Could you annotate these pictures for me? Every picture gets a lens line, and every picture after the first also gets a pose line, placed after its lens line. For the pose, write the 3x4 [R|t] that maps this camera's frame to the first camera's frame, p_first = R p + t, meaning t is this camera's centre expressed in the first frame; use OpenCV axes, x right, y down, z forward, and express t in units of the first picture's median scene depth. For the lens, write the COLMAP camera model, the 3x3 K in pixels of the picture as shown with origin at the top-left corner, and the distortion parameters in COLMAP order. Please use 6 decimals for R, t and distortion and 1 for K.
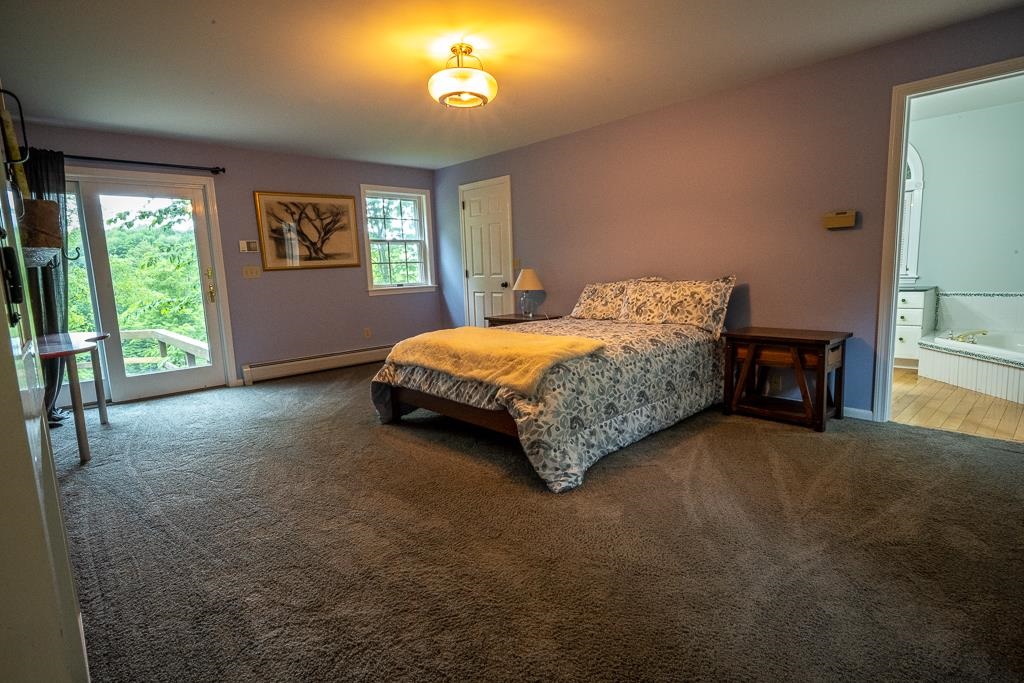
lens RADIAL K [[535.3, 0, 512.0], [0, 535.3, 341.5], [0, 0, 1]] dist [0.023757, 0.000384]
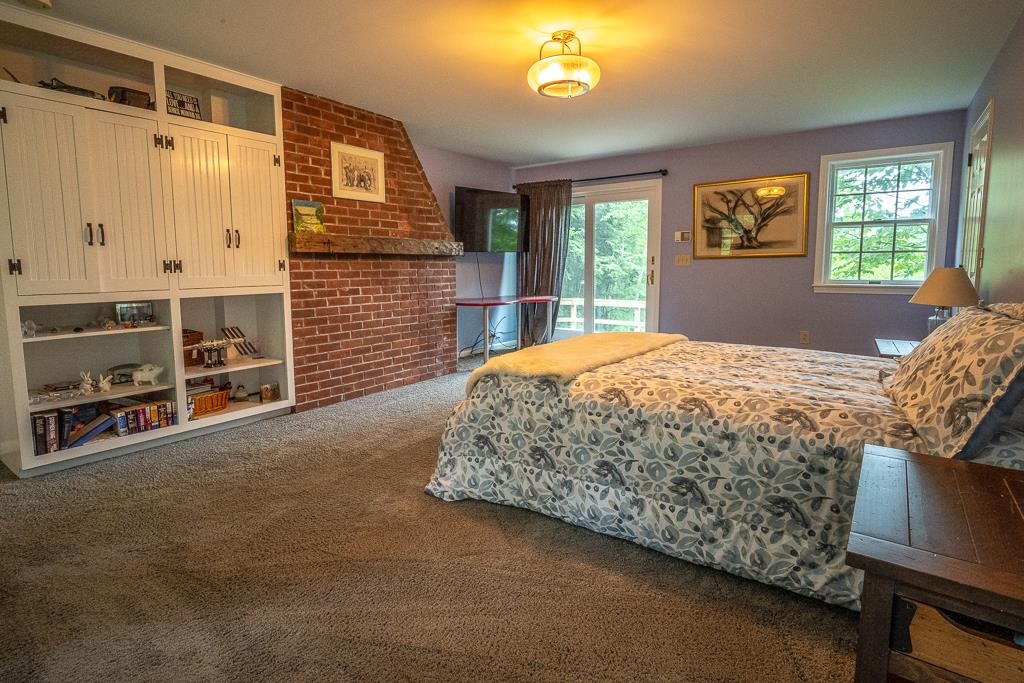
lens RADIAL K [[496.5, 0, 512.0], [0, 496.5, 341.5], [0, 0, 1]] dist [0.018314, -0.000177]
pose [[0.209906, 0.186444, -0.959780, 0.454379], [-0.144251, 0.976813, 0.158205, -0.075436], [0.967022, 0.105241, 0.231934, 0.436816]]
